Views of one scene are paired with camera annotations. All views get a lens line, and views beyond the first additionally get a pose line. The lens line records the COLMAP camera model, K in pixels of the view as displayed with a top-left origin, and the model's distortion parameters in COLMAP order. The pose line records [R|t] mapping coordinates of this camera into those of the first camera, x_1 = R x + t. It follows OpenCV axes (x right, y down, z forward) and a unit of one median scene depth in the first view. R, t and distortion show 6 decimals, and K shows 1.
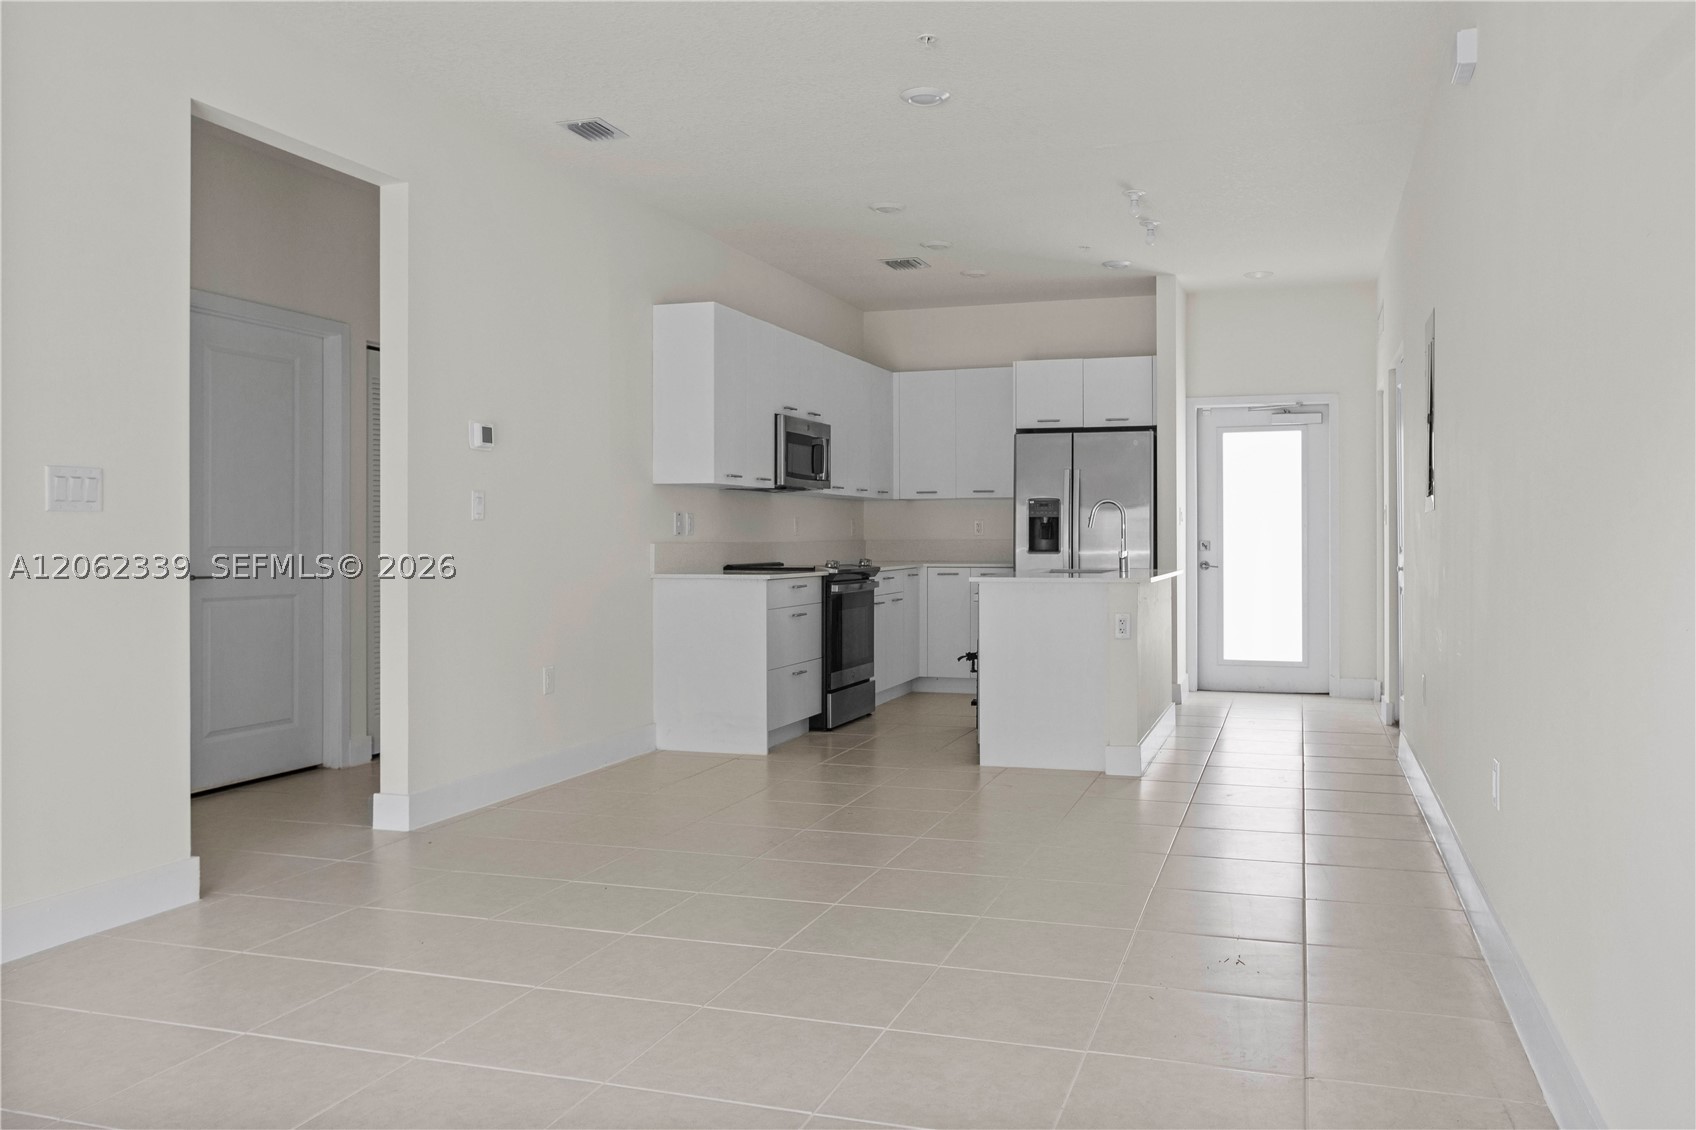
lens RADIAL K [[1310.7, 0, 855.6], [0, 1310.7, 527.7], [0, 0, 1]] dist [-0.000623, -0.024884]
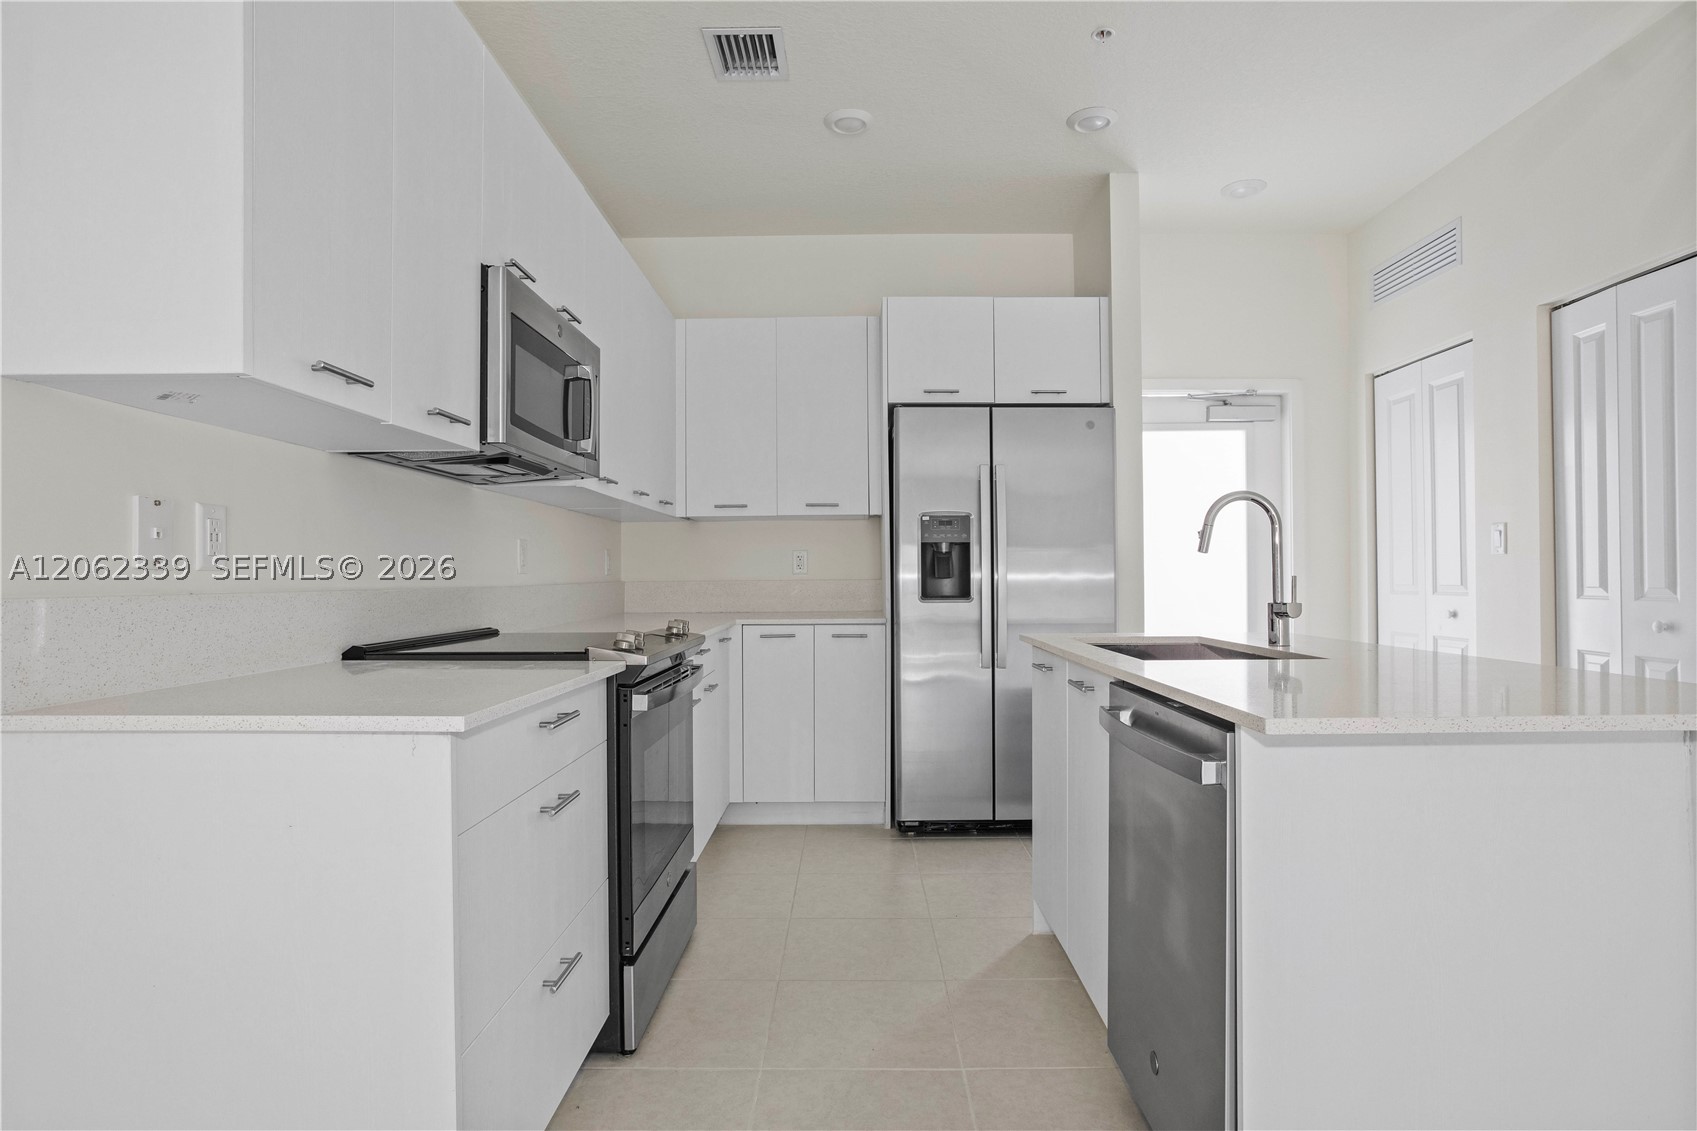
lens RADIAL K [[931.4, 0, 861.2], [0, 931.4, 567.1], [0, 0, 1]] dist [-0.024334, 0.012044]
pose [[0.943882, -0.000235, 0.330282, -0.044847], [0.000907, 0.999998, -0.001880, 0.004889], [-0.330281, 0.002074, 0.943881, 0.688363]]
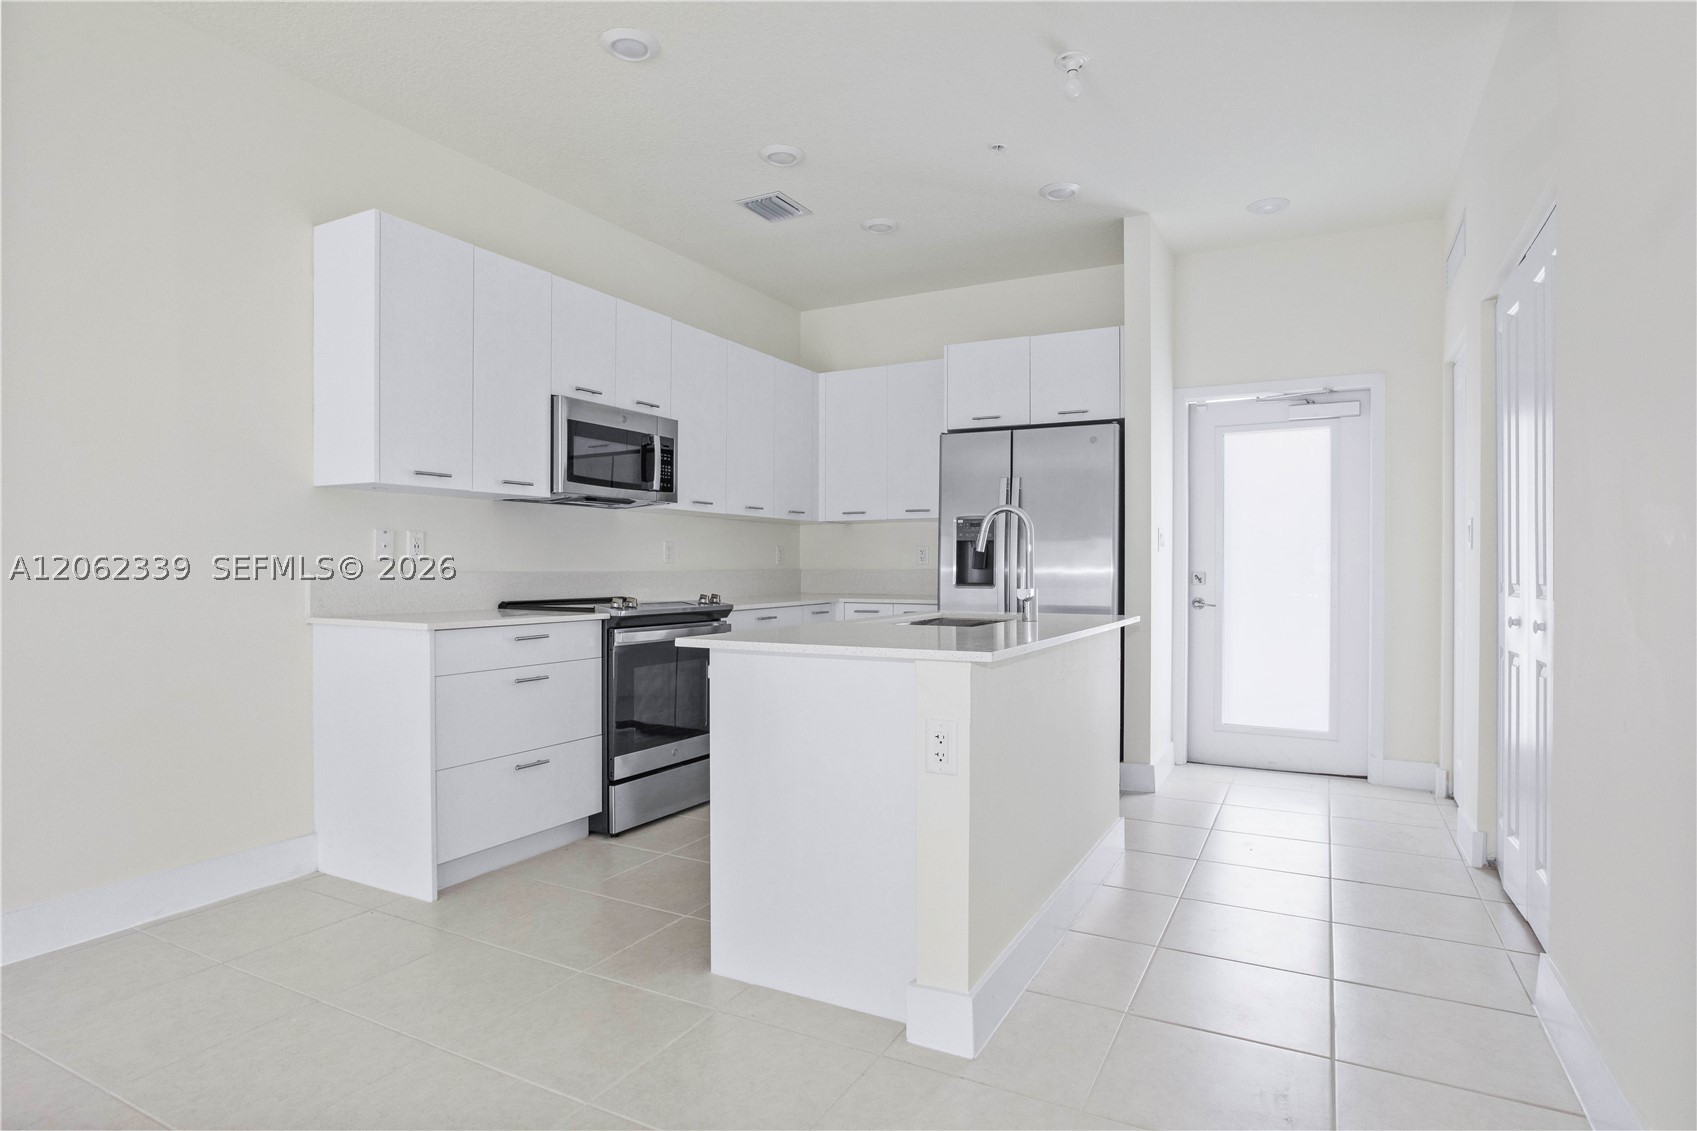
lens RADIAL K [[931.4, 0, 830.7], [0, 931.4, 563.7], [0, 0, 1]] dist [-0.024334, 0.012044]
pose [[0.985551, 0.004683, -0.169315, 0.175697], [-0.003694, 0.999974, 0.006155, 0.002859], [0.169340, -0.005441, 0.985543, 0.509821]]
